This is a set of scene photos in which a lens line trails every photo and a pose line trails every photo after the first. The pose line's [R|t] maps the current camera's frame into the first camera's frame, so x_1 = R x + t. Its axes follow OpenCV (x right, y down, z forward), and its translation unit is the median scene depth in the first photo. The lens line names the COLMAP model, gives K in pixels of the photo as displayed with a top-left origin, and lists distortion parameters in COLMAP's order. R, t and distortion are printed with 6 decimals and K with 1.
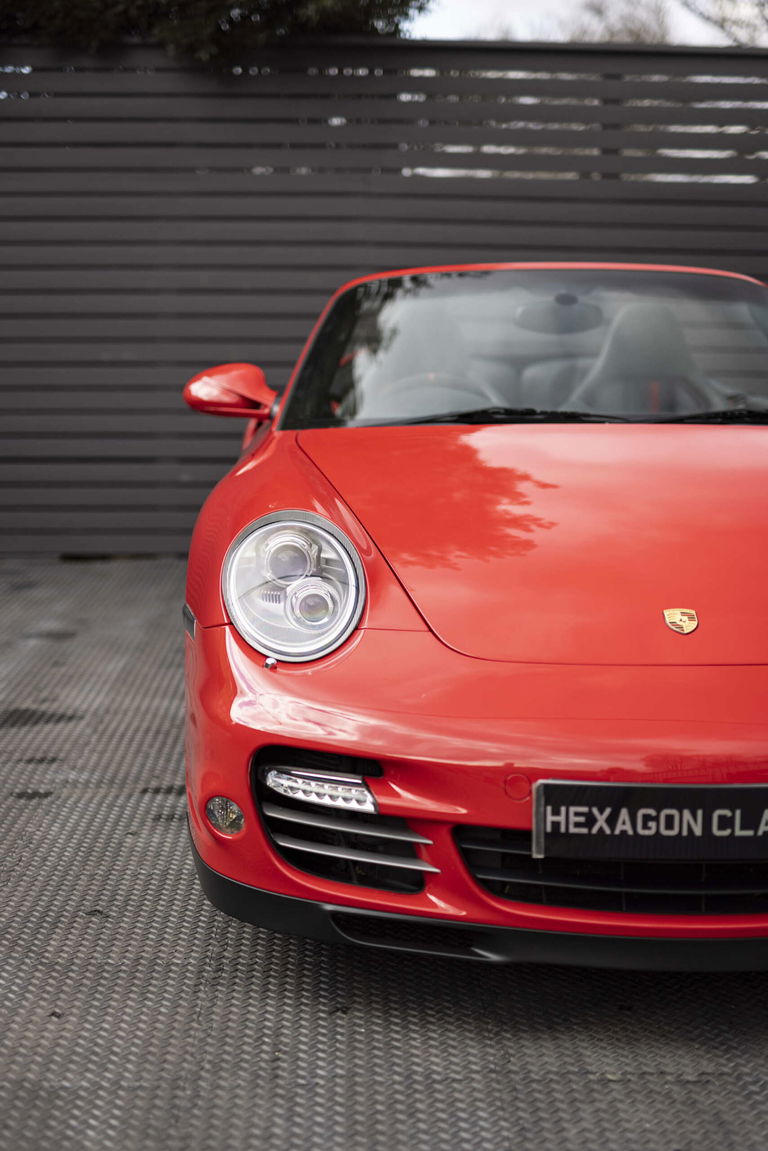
lens RADIAL K [[1591.7, 0, 351.2], [0, 1591.7, 564.1], [0, 0, 1]] dist [-0.021302, 0.000000]
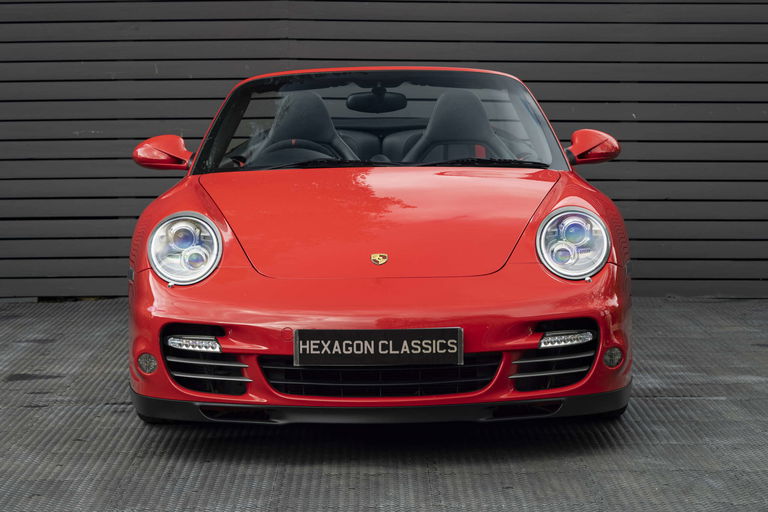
lens RADIAL K [[2078.3, 0, 385.7], [0, 2078.3, 261.7], [0, 0, 1]] dist [0.071690, 0.000000]
pose [[0.999934, -0.011293, 0.002238, 0.211989], [0.011423, 0.997461, -0.070298, 0.222109], [-0.001439, 0.070319, 0.997524, -1.575087]]
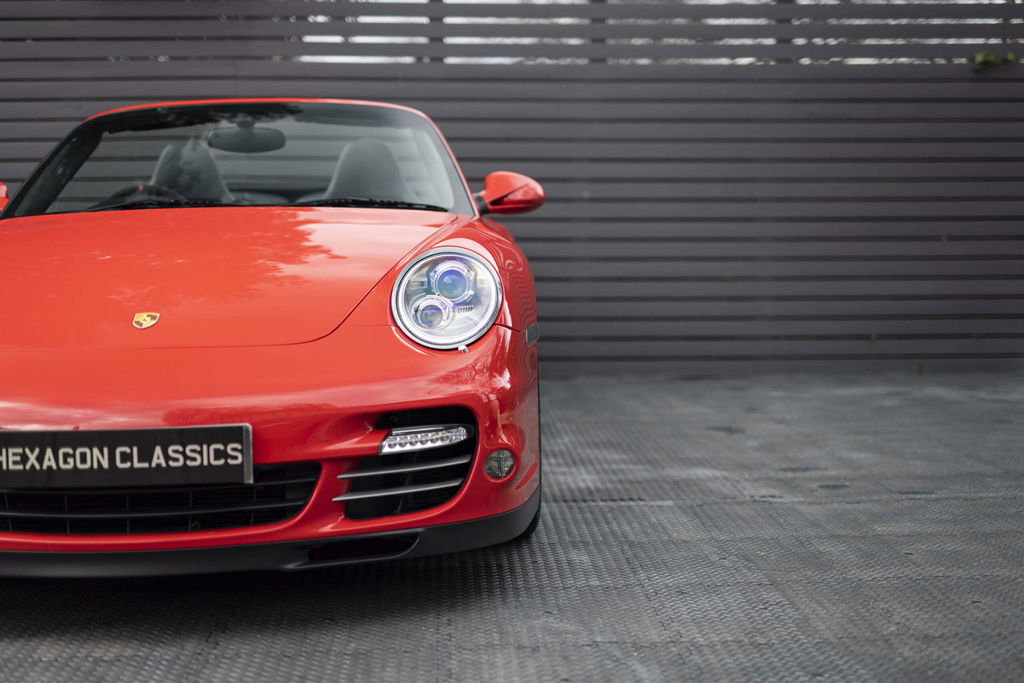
lens RADIAL K [[1416.1, 0, 517.6], [0, 1416.1, 379.7], [0, 0, 1]] dist [-0.021302, 0.000000]
pose [[0.998809, -0.022599, 0.043252, 0.465751], [0.024901, 0.998261, -0.053434, 0.155018], [-0.041969, 0.054448, 0.997634, -0.162599]]
